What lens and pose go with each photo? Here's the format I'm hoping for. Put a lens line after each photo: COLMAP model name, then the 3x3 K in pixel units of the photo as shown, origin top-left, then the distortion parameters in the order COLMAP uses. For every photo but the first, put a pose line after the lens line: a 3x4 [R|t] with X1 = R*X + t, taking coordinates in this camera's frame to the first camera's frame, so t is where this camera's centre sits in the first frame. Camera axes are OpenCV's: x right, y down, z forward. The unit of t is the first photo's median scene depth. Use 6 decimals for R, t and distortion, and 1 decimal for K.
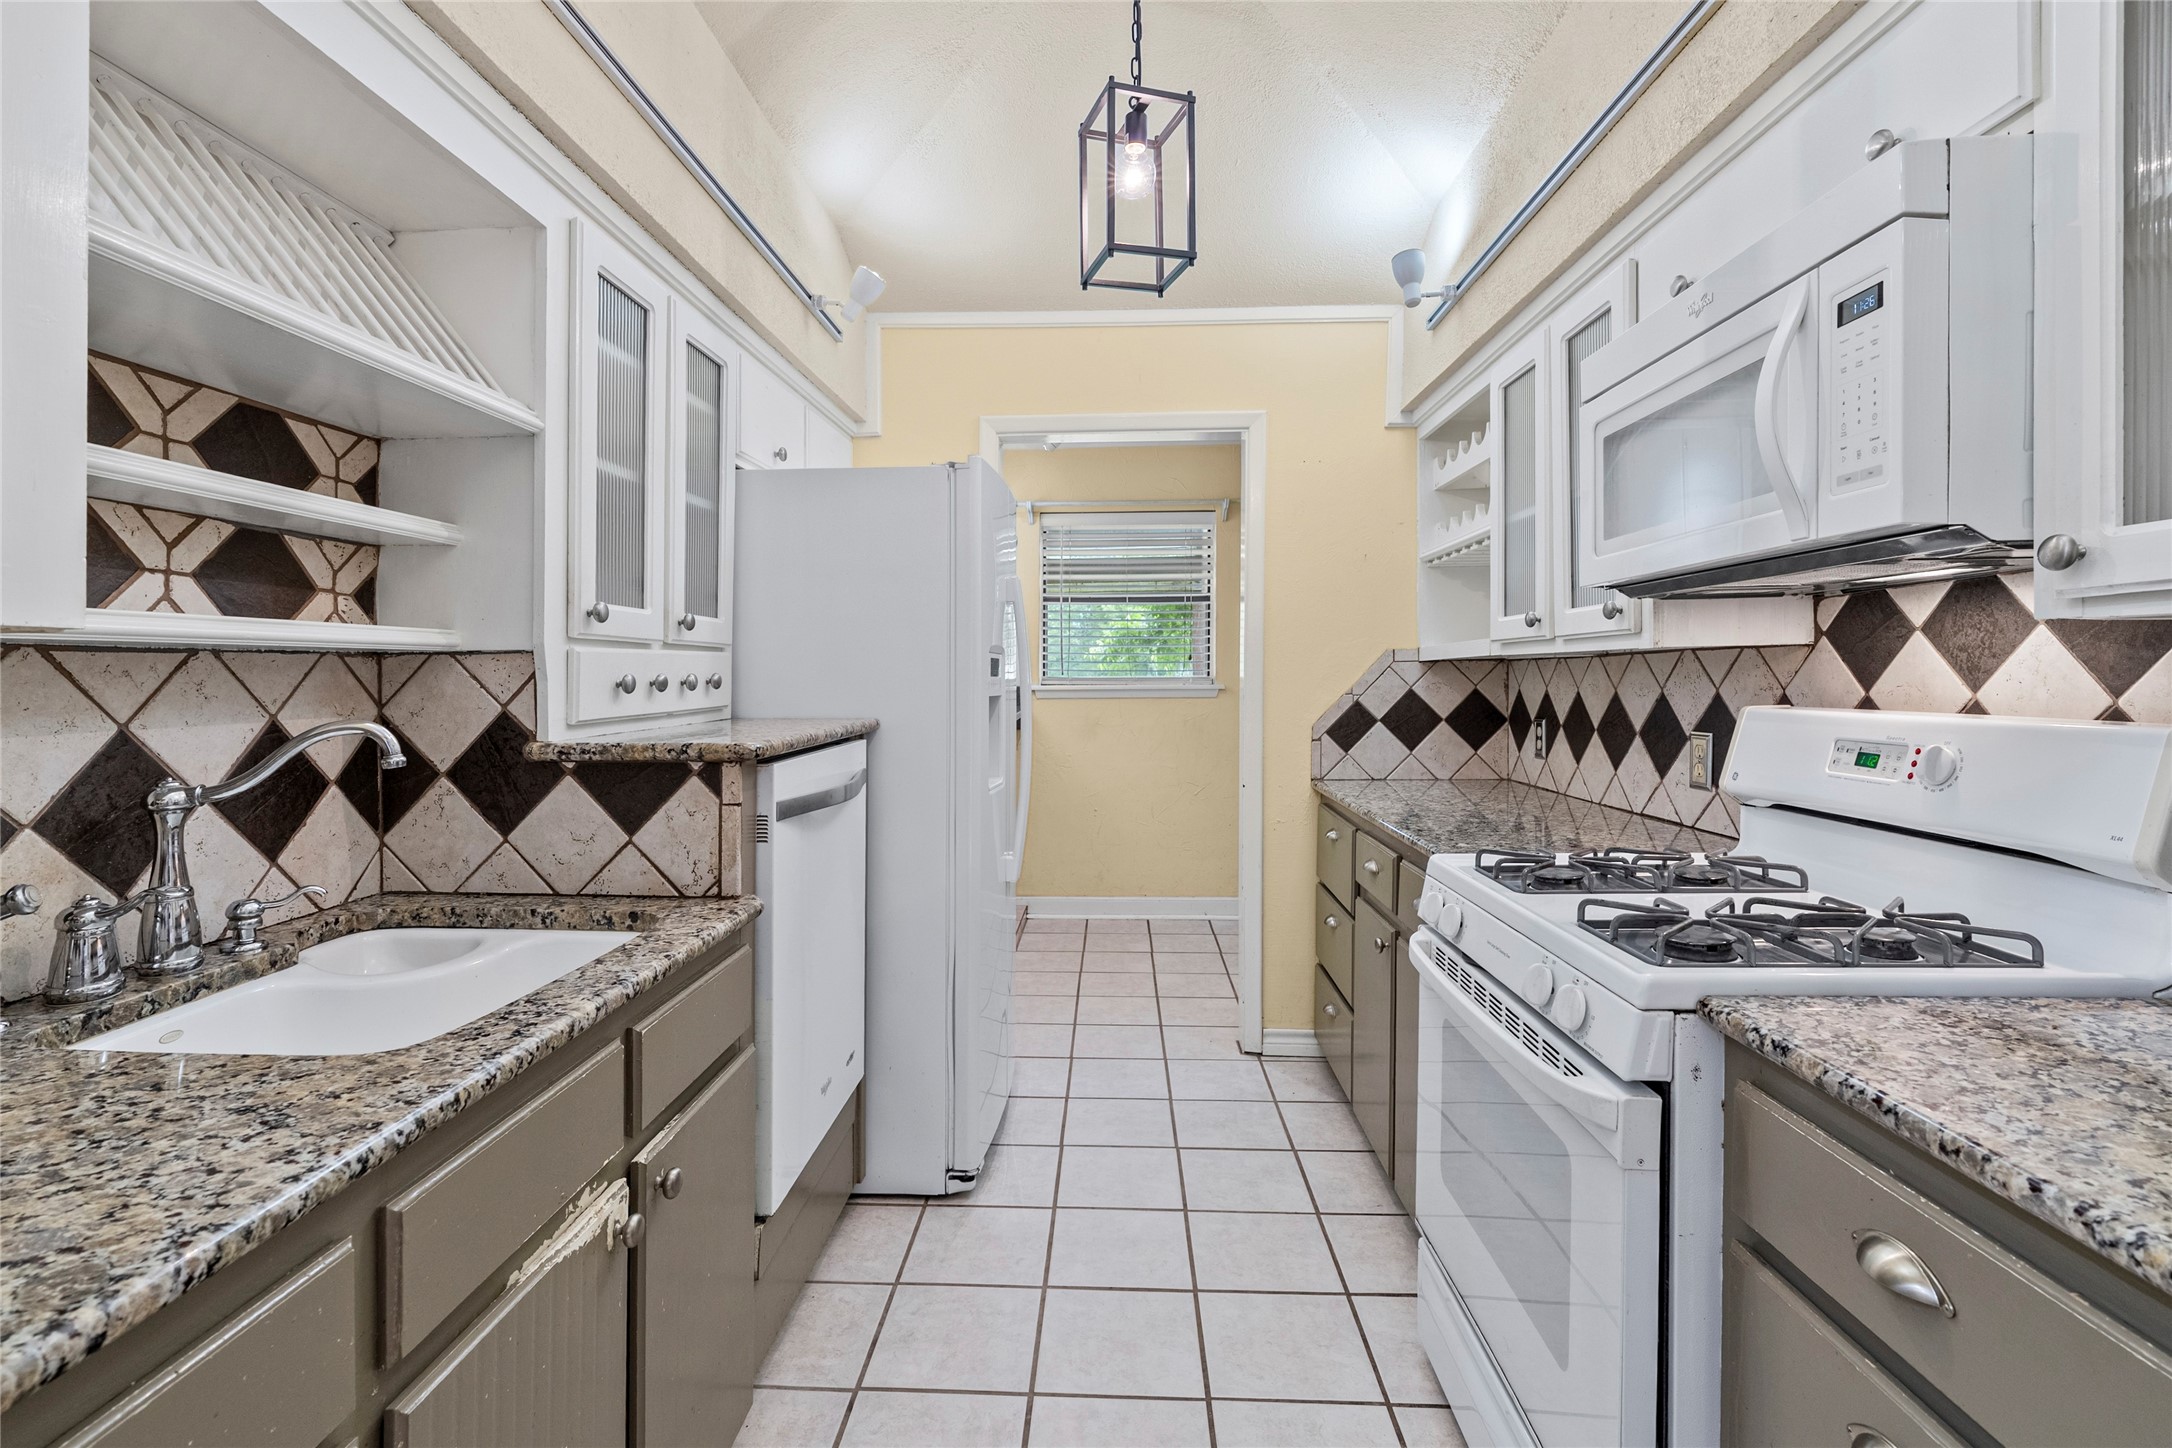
lens RADIAL K [[1025.0, 0, 1026.5], [0, 1025.0, 689.9], [0, 0, 1]] dist [-0.011342, 0.004017]
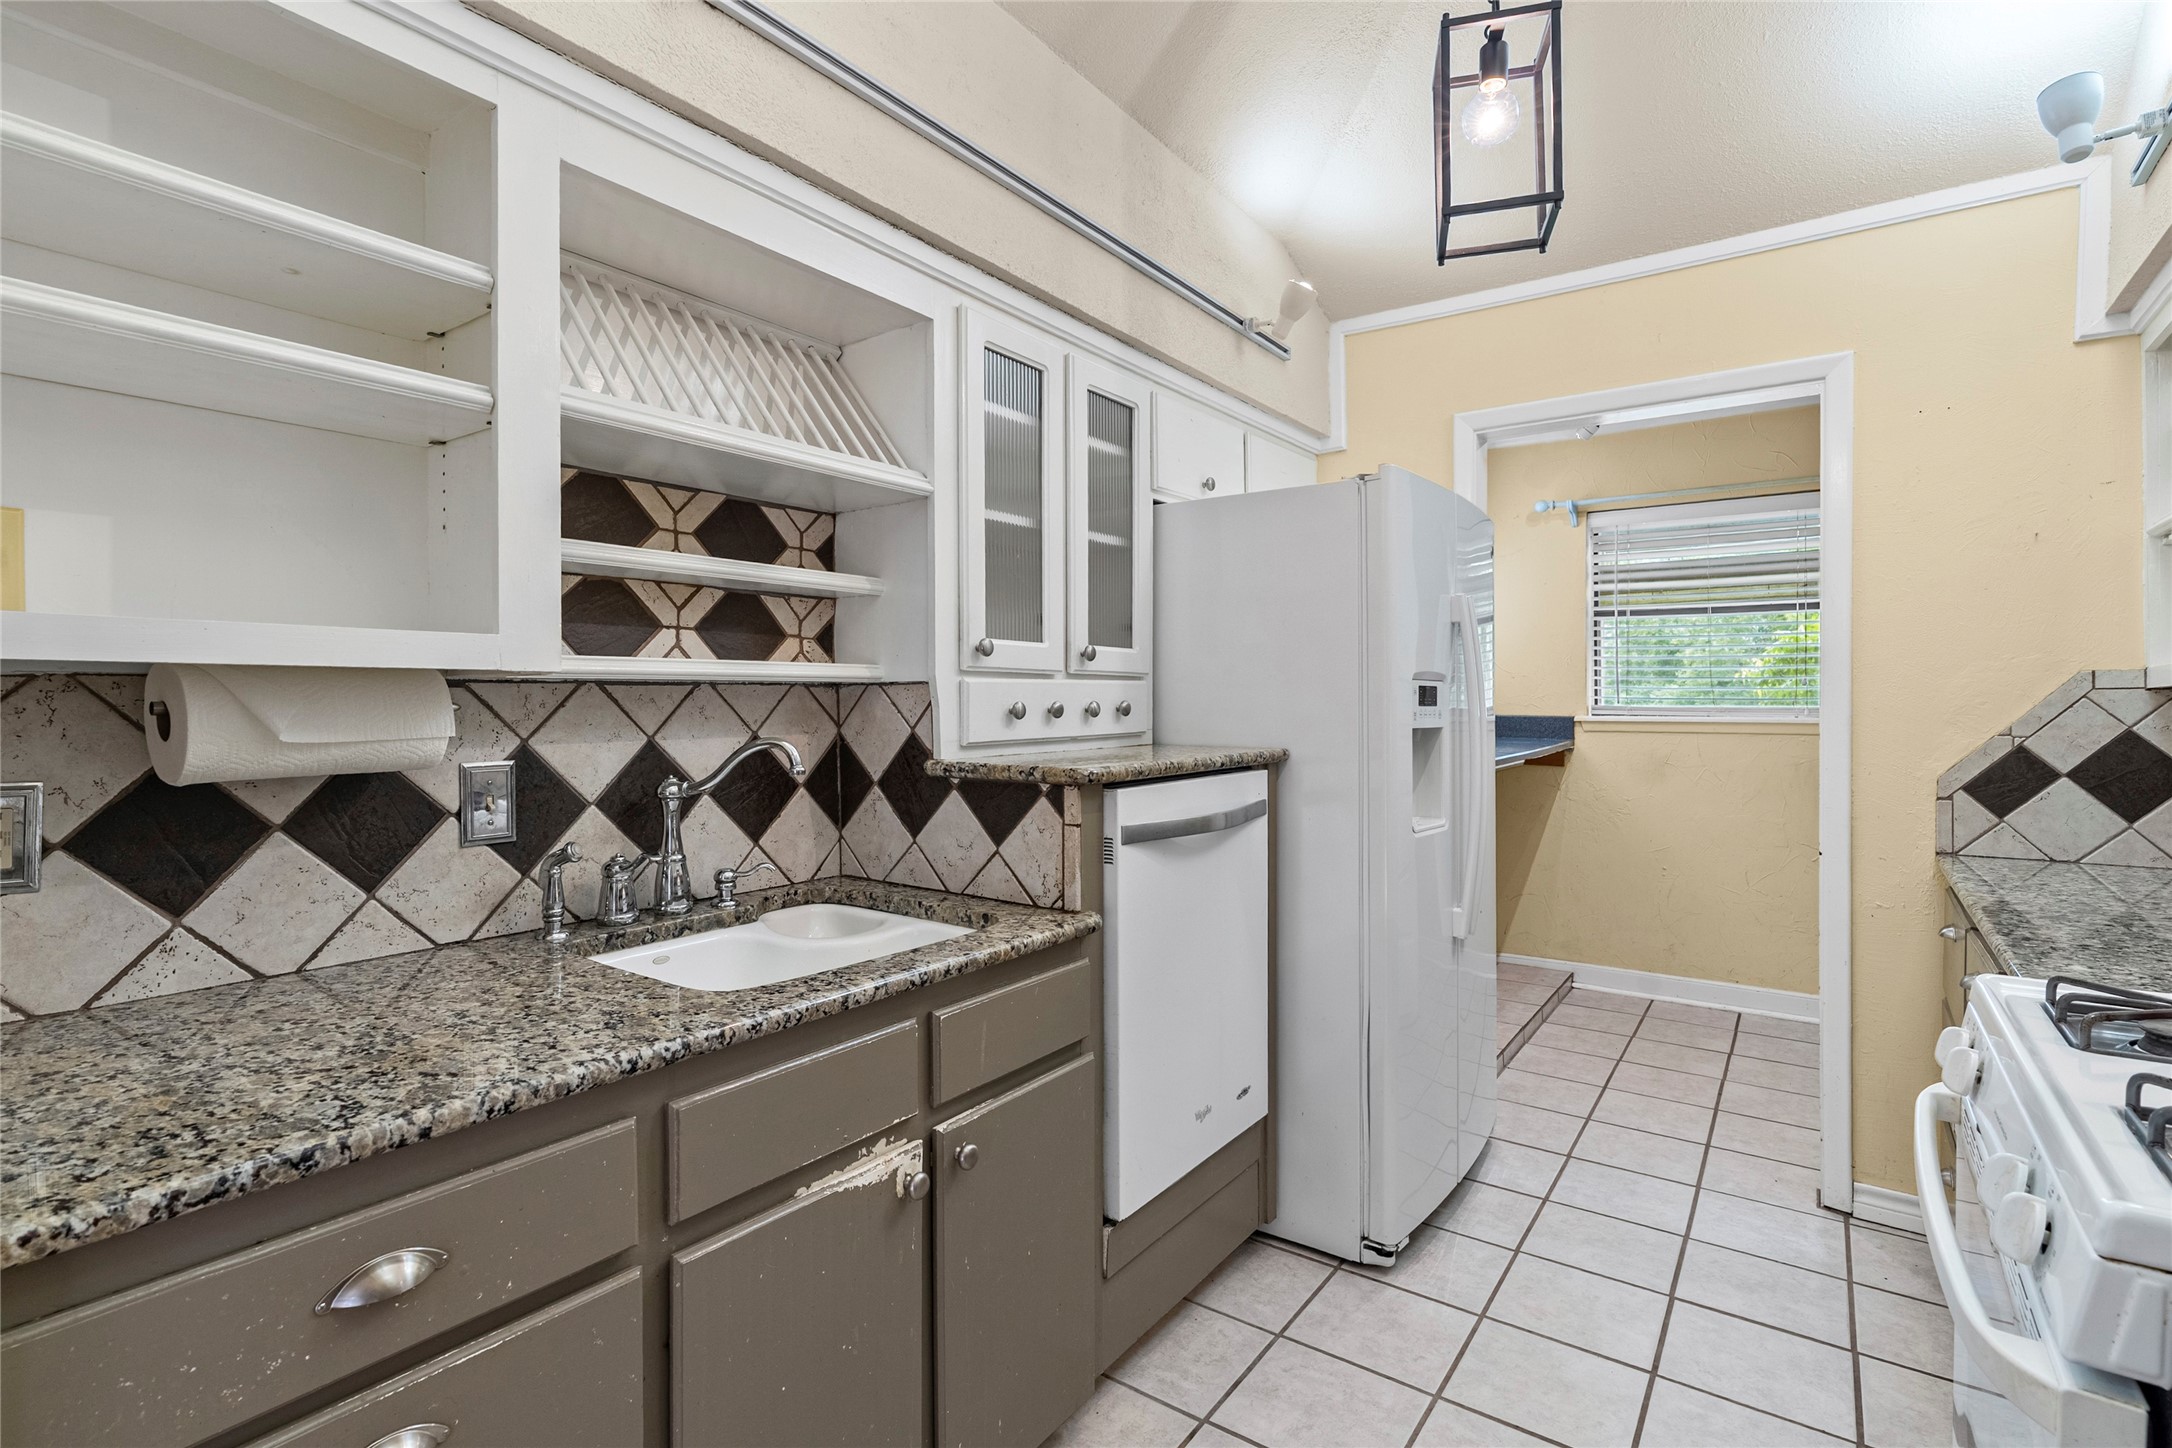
lens RADIAL K [[1025.0, 0, 985.9], [0, 1025.0, 719.4], [0, 0, 1]] dist [-0.011342, 0.004017]
pose [[0.827620, 0.016361, -0.561051, 0.224962], [-0.013295, 0.999866, 0.009546, -0.007204], [0.561132, -0.000441, 0.827726, 0.060946]]
